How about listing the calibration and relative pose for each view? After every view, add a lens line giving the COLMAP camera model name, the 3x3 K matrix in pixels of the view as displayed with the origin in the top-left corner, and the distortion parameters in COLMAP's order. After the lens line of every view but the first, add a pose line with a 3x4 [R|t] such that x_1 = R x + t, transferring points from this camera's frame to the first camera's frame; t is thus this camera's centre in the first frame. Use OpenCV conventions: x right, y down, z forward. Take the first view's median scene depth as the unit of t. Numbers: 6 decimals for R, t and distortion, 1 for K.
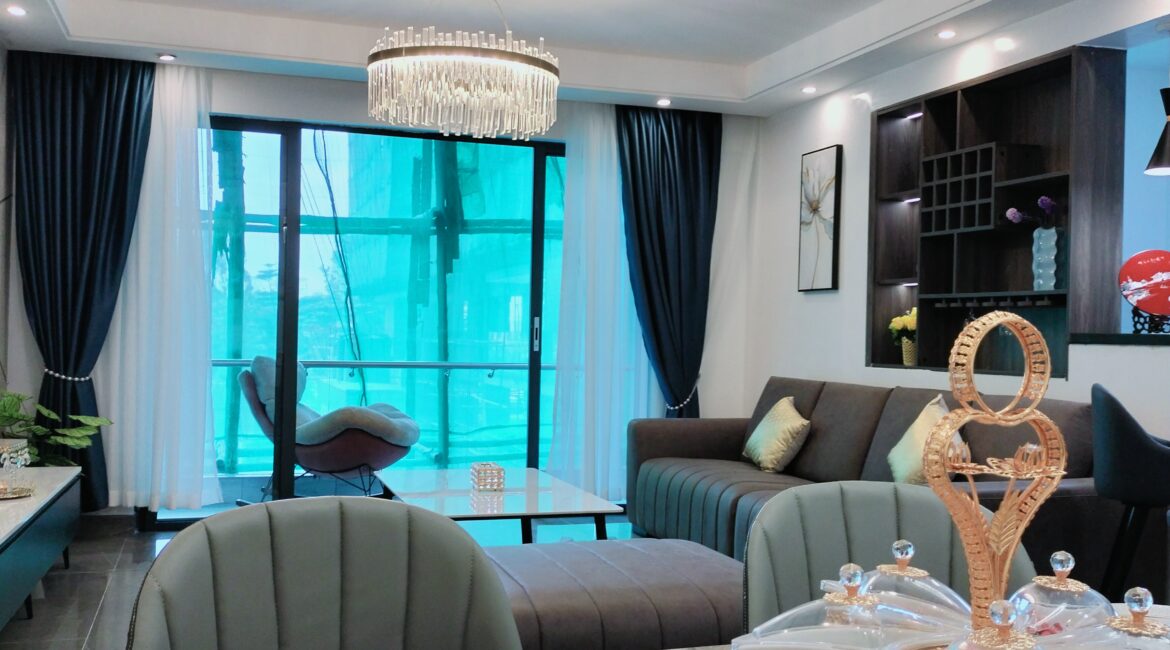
lens RADIAL K [[1152.8, 0, 574.9], [0, 1152.8, 340.9], [0, 0, 1]] dist [0.040593, 0.000000]
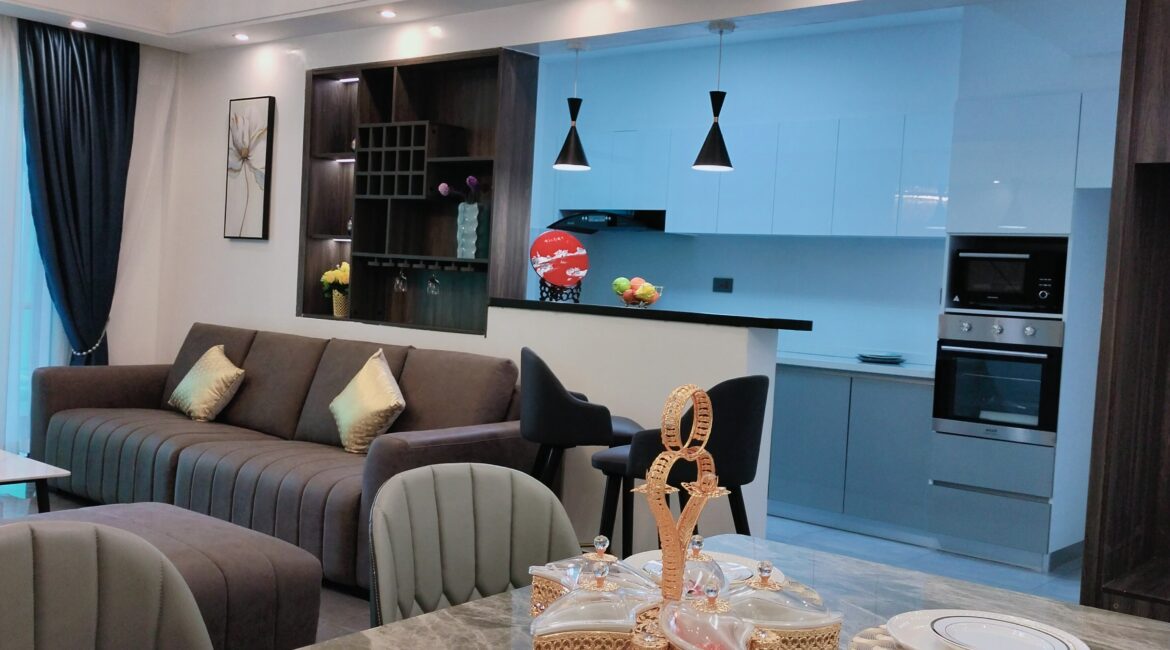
lens RADIAL K [[1152.8, 0, 590.8], [0, 1152.8, 334.0], [0, 0, 1]] dist [0.040593, 0.000000]
pose [[0.845018, 0.007085, 0.534691, -0.087269], [-0.039292, 0.998032, 0.048871, -0.025149], [-0.533293, -0.062306, 0.843633, -0.025669]]
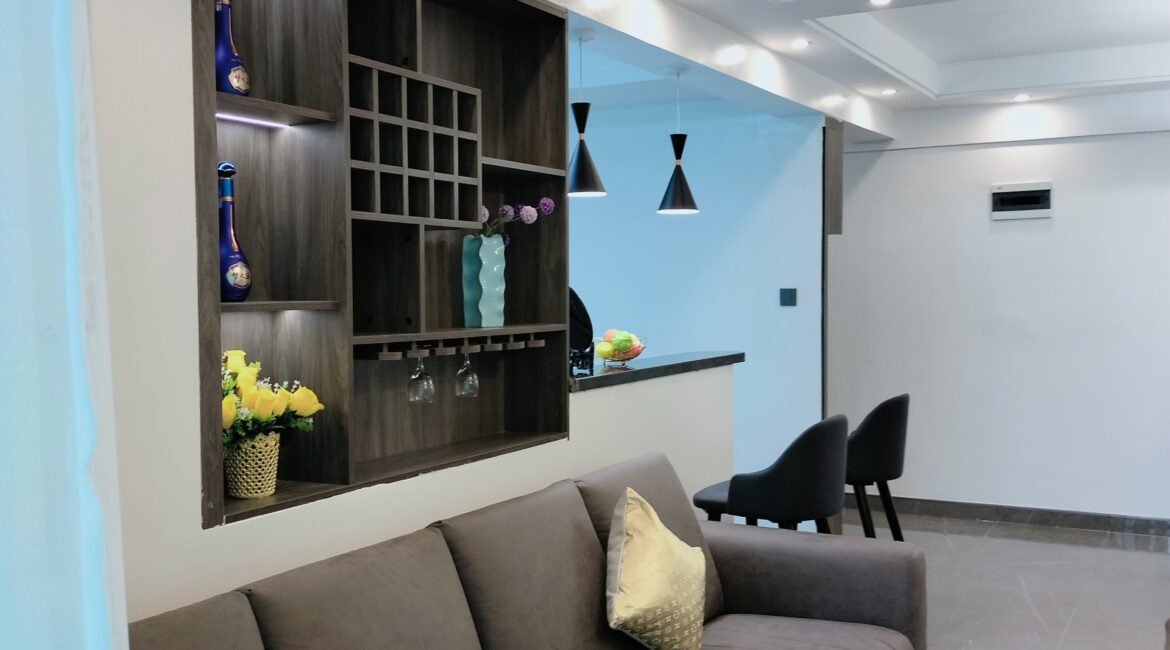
lens RADIAL K [[1152.8, 0, 601.5], [0, 1152.8, 353.5], [0, 0, 1]] dist [0.040593, 0.000000]
pose [[-0.698938, -0.051403, 0.713333, -0.121994], [0.005454, 0.997002, 0.077188, -0.069944], [-0.715162, 0.057841, -0.696562, 1.260229]]
